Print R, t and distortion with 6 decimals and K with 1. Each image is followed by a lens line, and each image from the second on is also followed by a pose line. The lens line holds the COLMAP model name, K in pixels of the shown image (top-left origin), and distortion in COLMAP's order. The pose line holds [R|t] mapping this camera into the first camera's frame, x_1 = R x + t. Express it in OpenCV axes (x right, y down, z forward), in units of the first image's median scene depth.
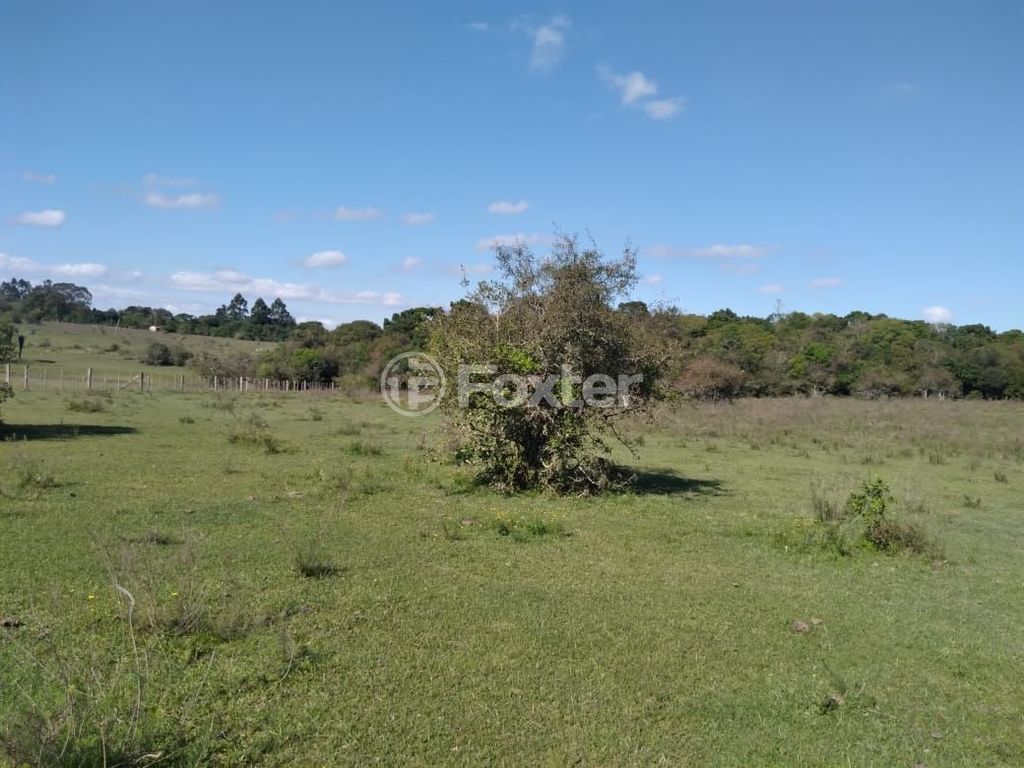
lens RADIAL K [[817.3, 0, 511.6], [0, 817.3, 381.7], [0, 0, 1]] dist [-0.012833, -0.007843]
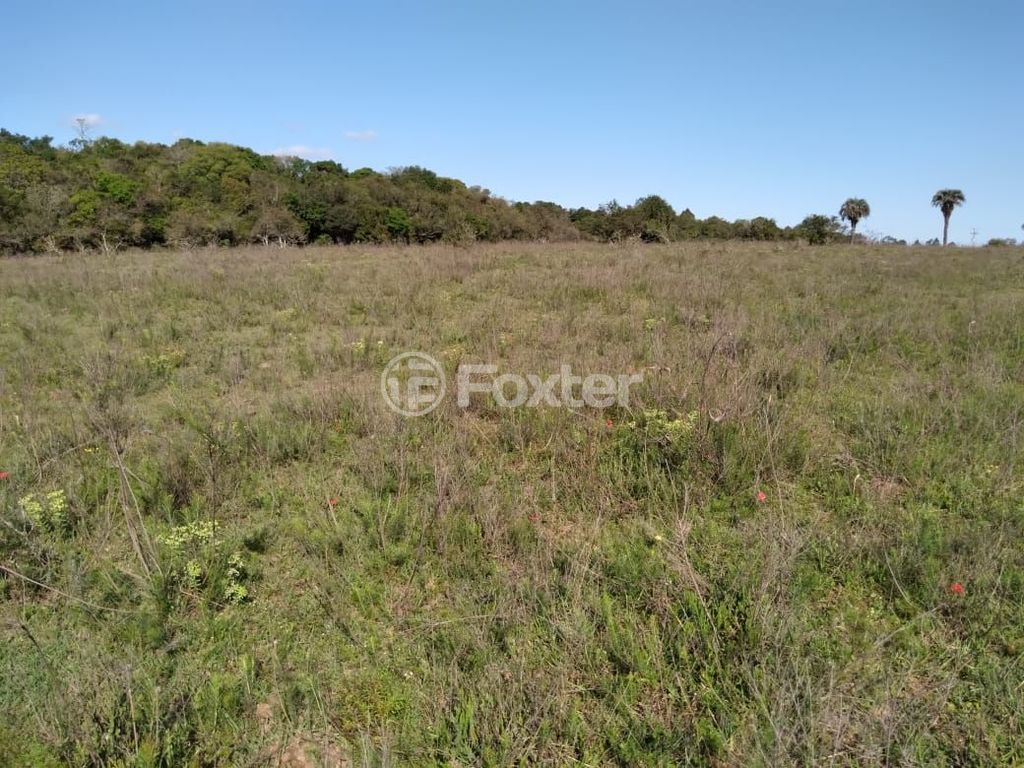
lens RADIAL K [[817.3, 0, 511.8], [0, 817.3, 383.8], [0, 0, 1]] dist [-0.012833, -0.007843]
pose [[0.753333, -0.151192, 0.640024, 0.160230], [0.034236, 0.980911, 0.191421, 0.007612], [-0.656748, -0.122292, 0.744128, 0.239934]]
